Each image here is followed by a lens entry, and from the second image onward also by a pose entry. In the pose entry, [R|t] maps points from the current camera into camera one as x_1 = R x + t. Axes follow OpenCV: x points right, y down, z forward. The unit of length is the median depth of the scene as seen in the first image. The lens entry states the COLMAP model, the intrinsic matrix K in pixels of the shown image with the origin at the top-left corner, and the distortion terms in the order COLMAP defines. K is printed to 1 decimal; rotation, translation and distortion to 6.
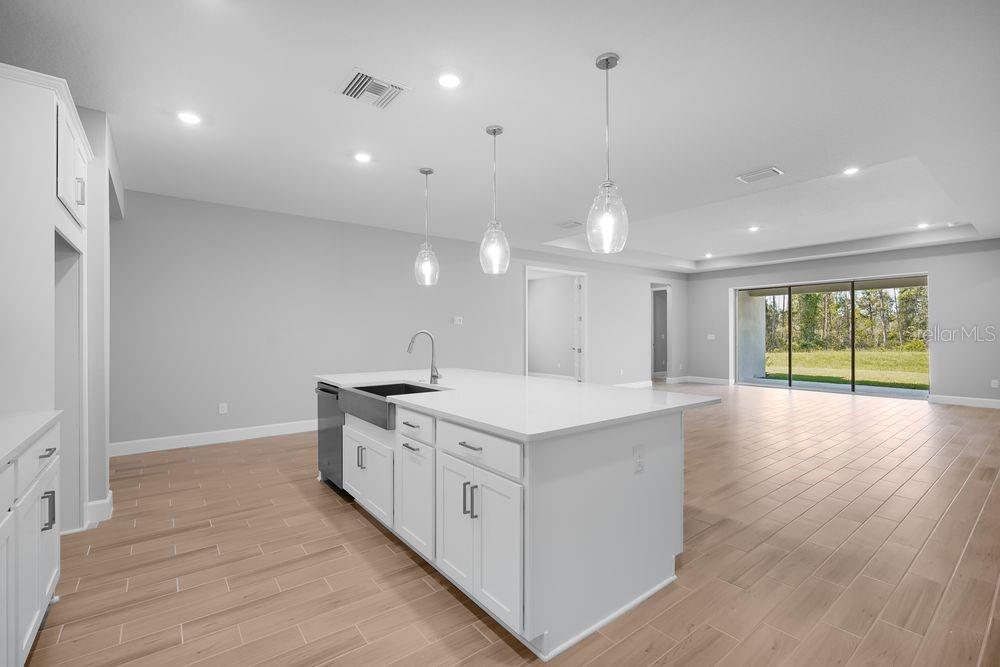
lens RADIAL K [[441.4, 0, 502.4], [0, 441.4, 331.5], [0, 0, 1]] dist [-0.001005, -0.000180]
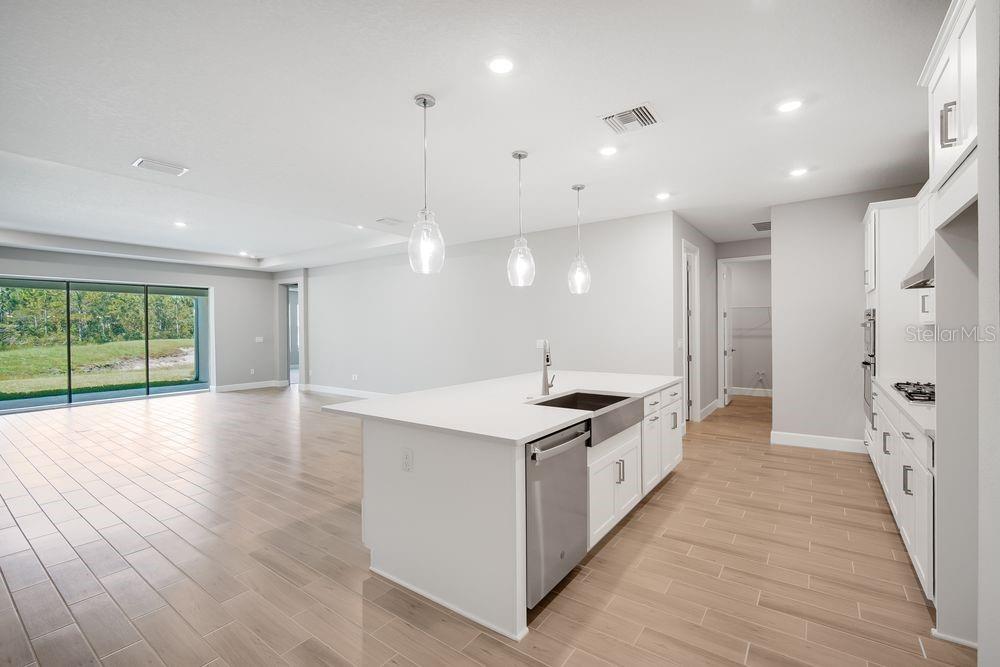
lens RADIAL K [[441.4, 0, 502.4], [0, 441.4, 331.5], [0, 0, 1]] dist [-0.001005, -0.000180]
pose [[-0.275932, -0.007471, 0.961148, -1.122704], [0.007953, 0.999918, 0.010055, -0.032399], [-0.961144, 0.010419, -0.275850, 1.444477]]
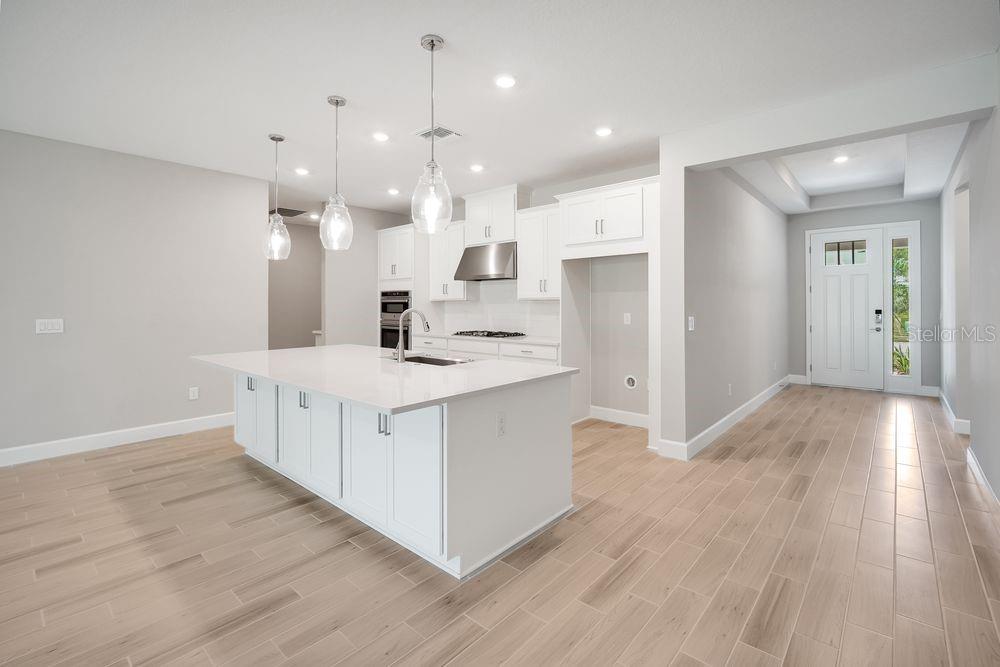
lens RADIAL K [[446.8, 0, 496.9], [0, 446.8, 300.7], [0, 0, 1]] dist [-0.000676, -0.000049]
pose [[-0.985345, 0.000393, -0.170575, -0.194756], [0.001103, 0.999991, -0.004070, -0.015469], [0.170572, -0.004199, -0.985336, 2.169296]]
